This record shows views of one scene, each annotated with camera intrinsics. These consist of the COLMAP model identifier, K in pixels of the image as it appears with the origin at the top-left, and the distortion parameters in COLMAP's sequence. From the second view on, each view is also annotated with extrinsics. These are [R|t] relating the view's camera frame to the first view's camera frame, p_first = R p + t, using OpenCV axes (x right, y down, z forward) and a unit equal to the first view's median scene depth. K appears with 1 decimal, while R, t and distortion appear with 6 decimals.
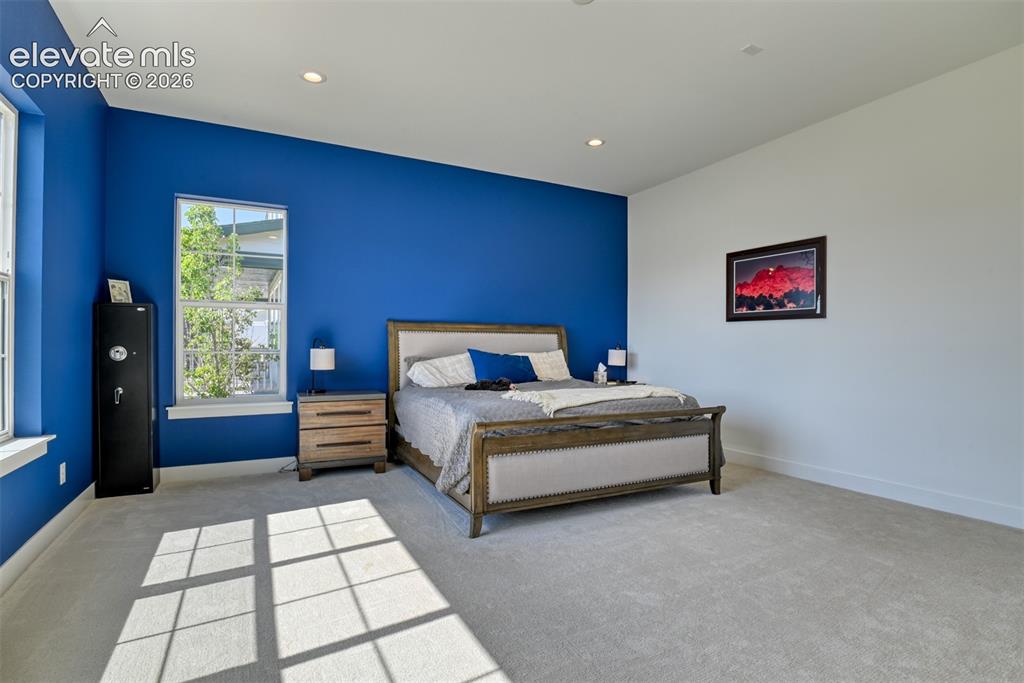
lens RADIAL K [[500.9, 0, 512.1], [0, 500.9, 345.4], [0, 0, 1]] dist [-0.026575, -0.000243]
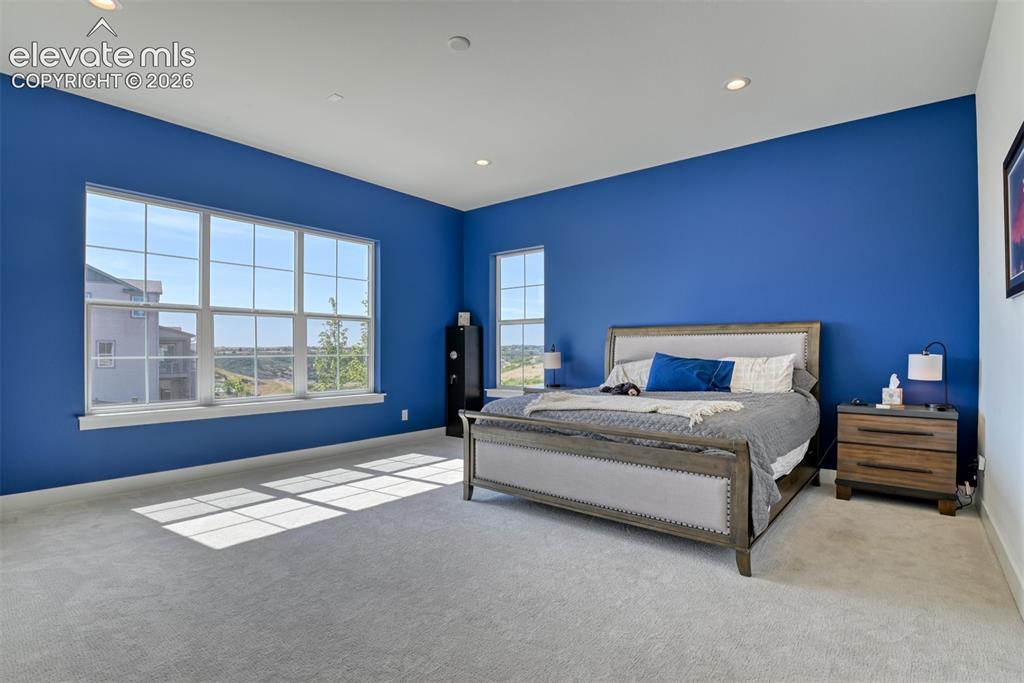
lens RADIAL K [[500.9, 0, 512.1], [0, 500.9, 345.4], [0, 0, 1]] dist [-0.026575, -0.000243]
pose [[0.406115, -0.012669, -0.913734, 0.881959], [0.003264, 0.999918, -0.012413, 0.004661], [0.913816, 0.002059, 0.406123, 0.455180]]
